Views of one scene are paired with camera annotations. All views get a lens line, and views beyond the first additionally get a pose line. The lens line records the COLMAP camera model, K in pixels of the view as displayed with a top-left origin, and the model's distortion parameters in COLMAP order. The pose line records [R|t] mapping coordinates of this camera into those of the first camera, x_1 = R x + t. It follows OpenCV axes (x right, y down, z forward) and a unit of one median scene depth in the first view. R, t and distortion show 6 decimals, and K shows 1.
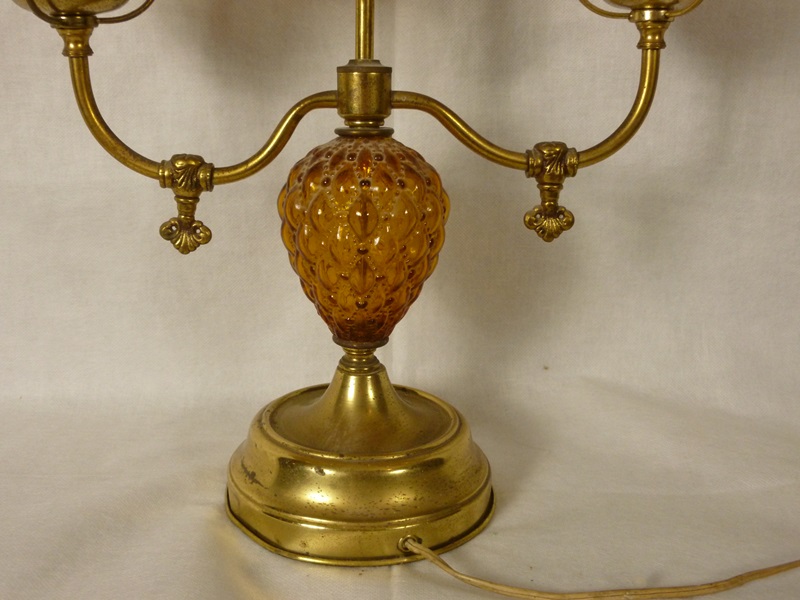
lens RADIAL K [[860.9, 0, 398.4], [0, 860.9, 301.1], [0, 0, 1]] dist [-0.024828, 0.000000]
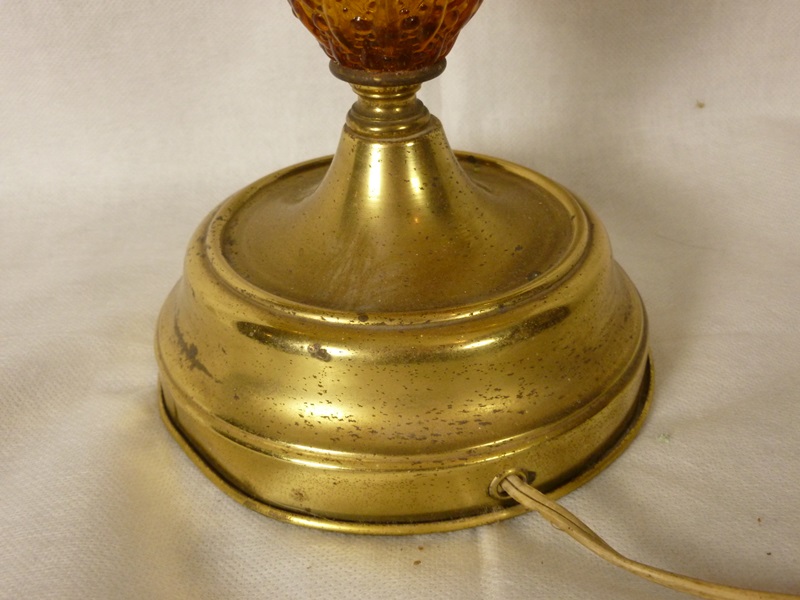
lens RADIAL K [[860.9, 0, 394.2], [0, 860.9, 299.3], [0, 0, 1]] dist [-0.024828, 0.000000]
pose [[0.998068, -0.044954, -0.042894, -0.026959], [0.055396, 0.956450, 0.286590, 0.033205], [0.028143, -0.288413, 0.957092, 0.527286]]
